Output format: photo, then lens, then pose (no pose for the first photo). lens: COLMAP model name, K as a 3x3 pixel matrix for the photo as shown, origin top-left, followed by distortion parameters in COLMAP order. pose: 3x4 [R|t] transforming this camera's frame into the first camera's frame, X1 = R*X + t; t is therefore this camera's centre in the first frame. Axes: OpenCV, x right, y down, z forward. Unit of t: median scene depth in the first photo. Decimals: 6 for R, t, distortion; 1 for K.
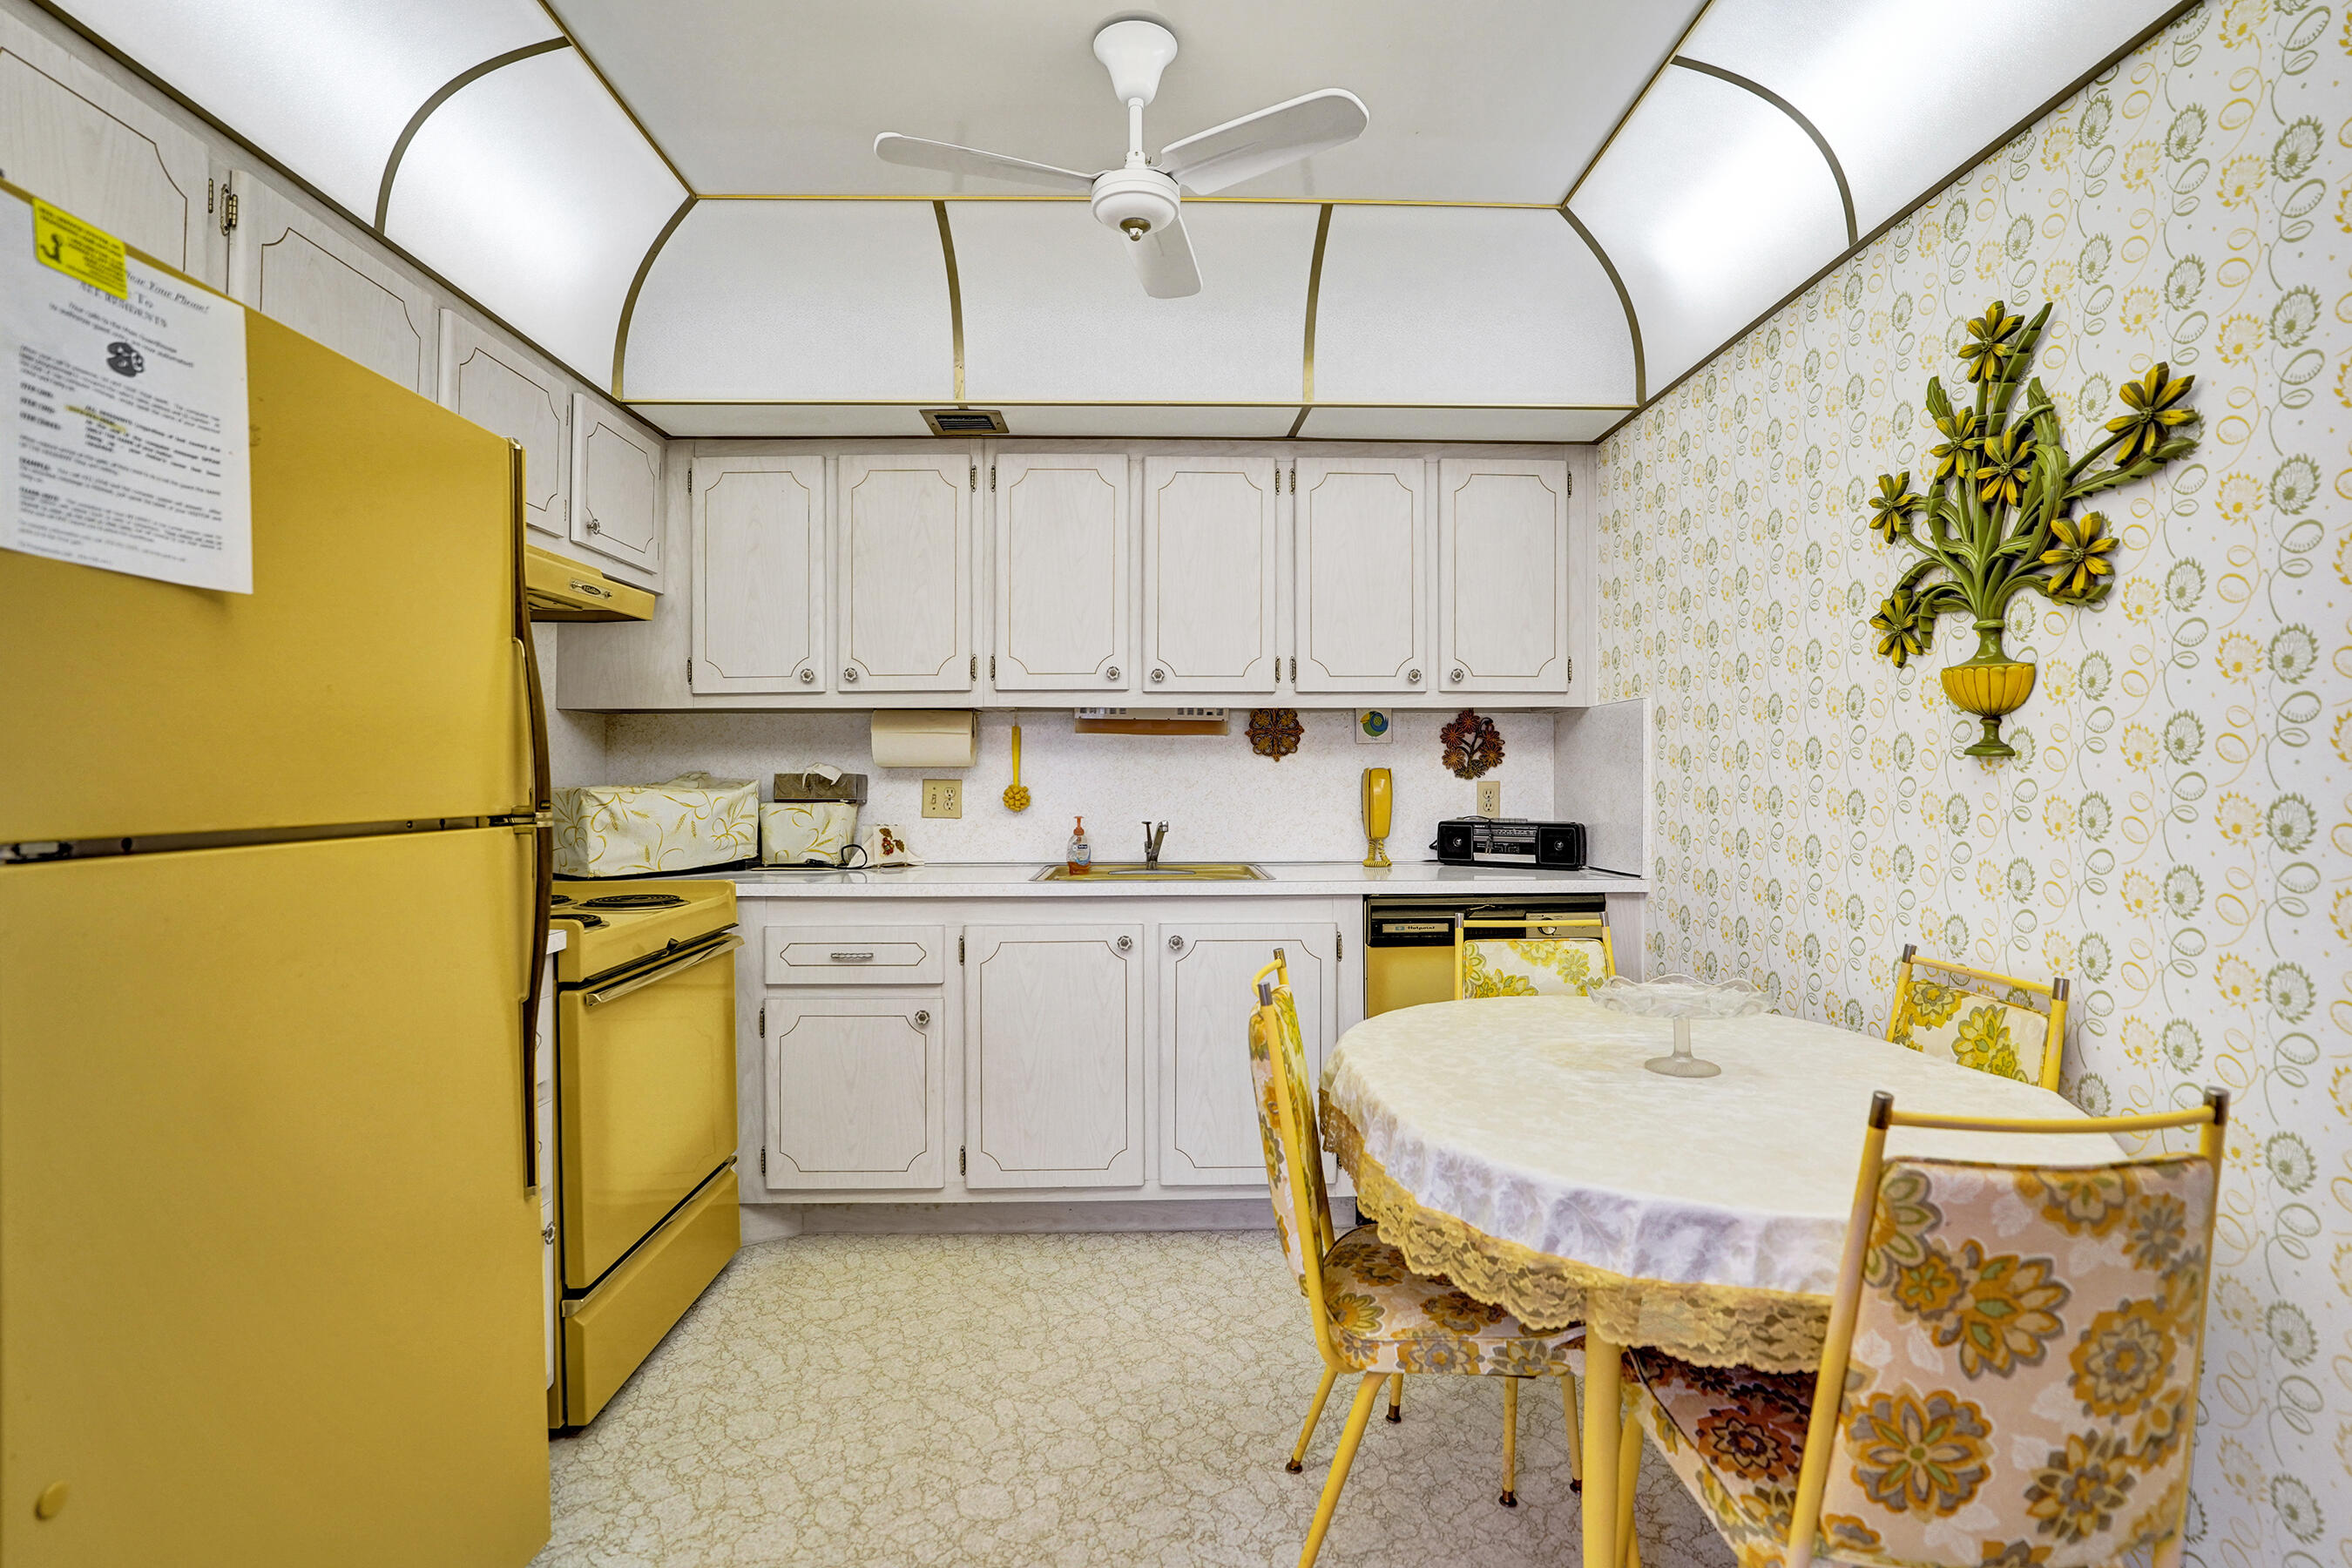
lens RADIAL K [[1125.5, 0, 1134.1], [0, 1125.5, 801.9], [0, 0, 1]] dist [-0.057970, 0.027808]
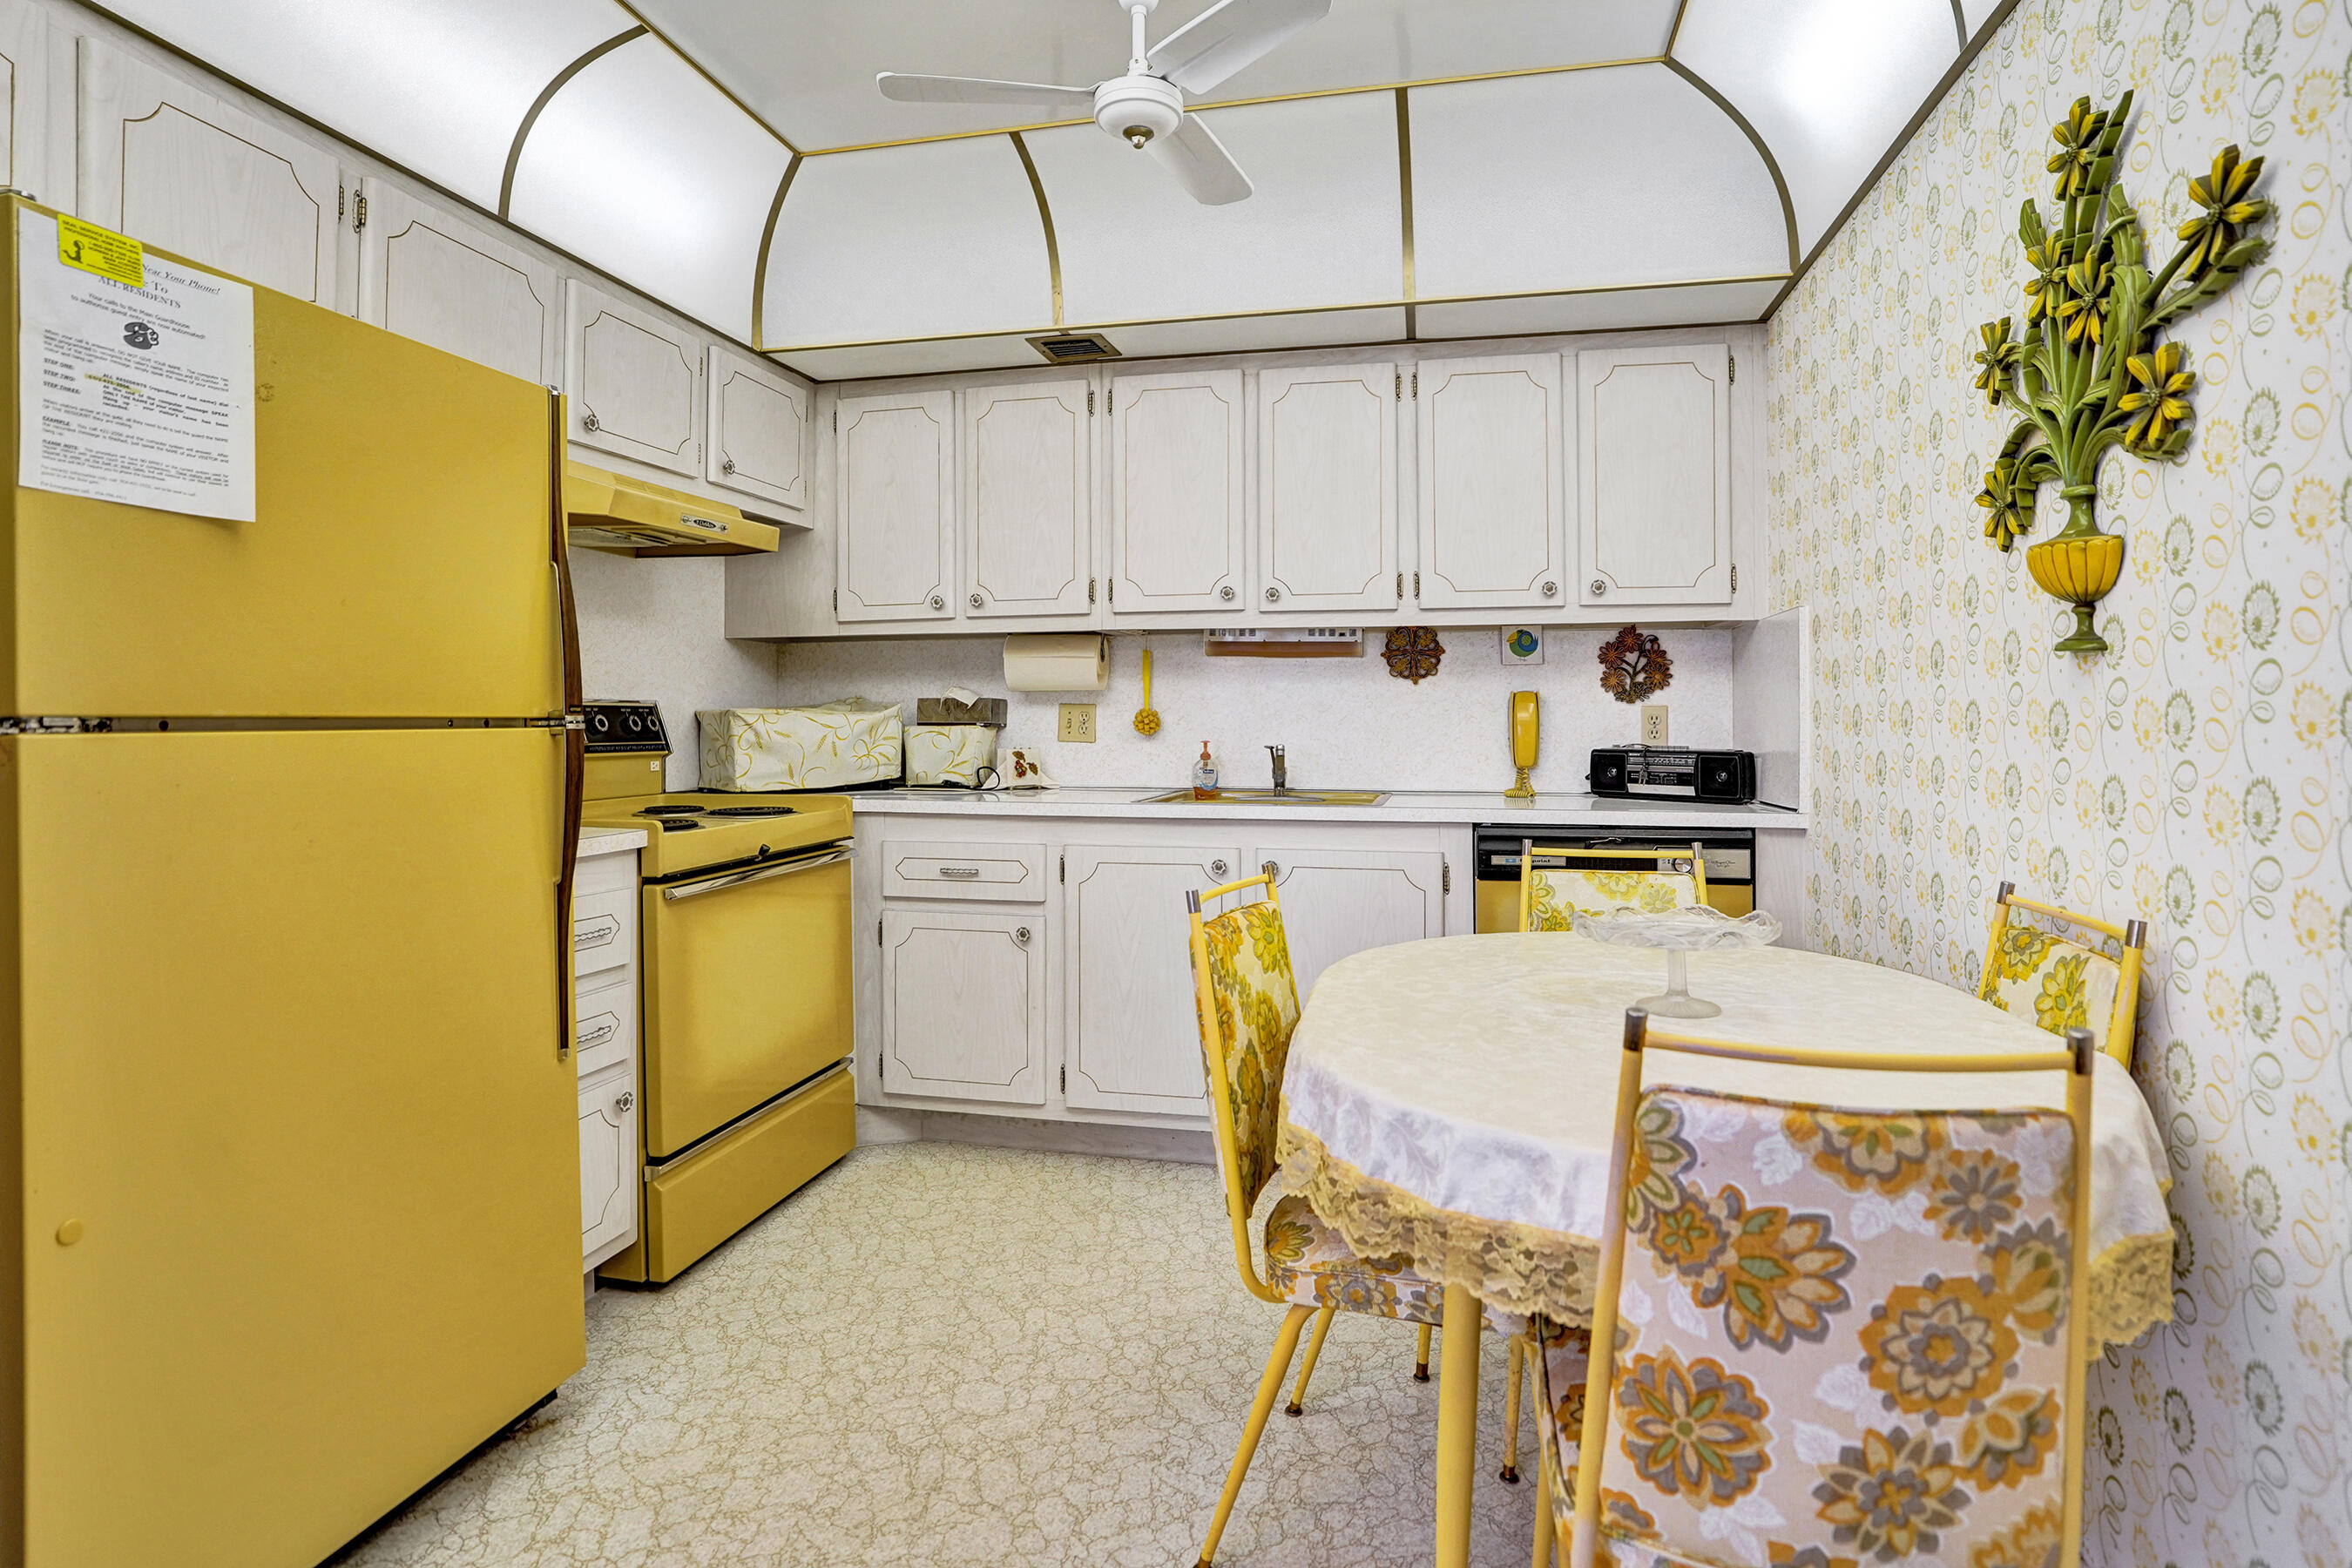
lens RADIAL K [[1165.9, 0, 1177.3], [0, 1165.9, 740.6], [0, 0, 1]] dist [-0.061758, 0.033379]
pose [[0.971220, 0.006180, -0.238104, 0.334663], [-0.007613, 0.999958, -0.005099, 0.035497], [0.238062, 0.006764, 0.971226, 0.013090]]
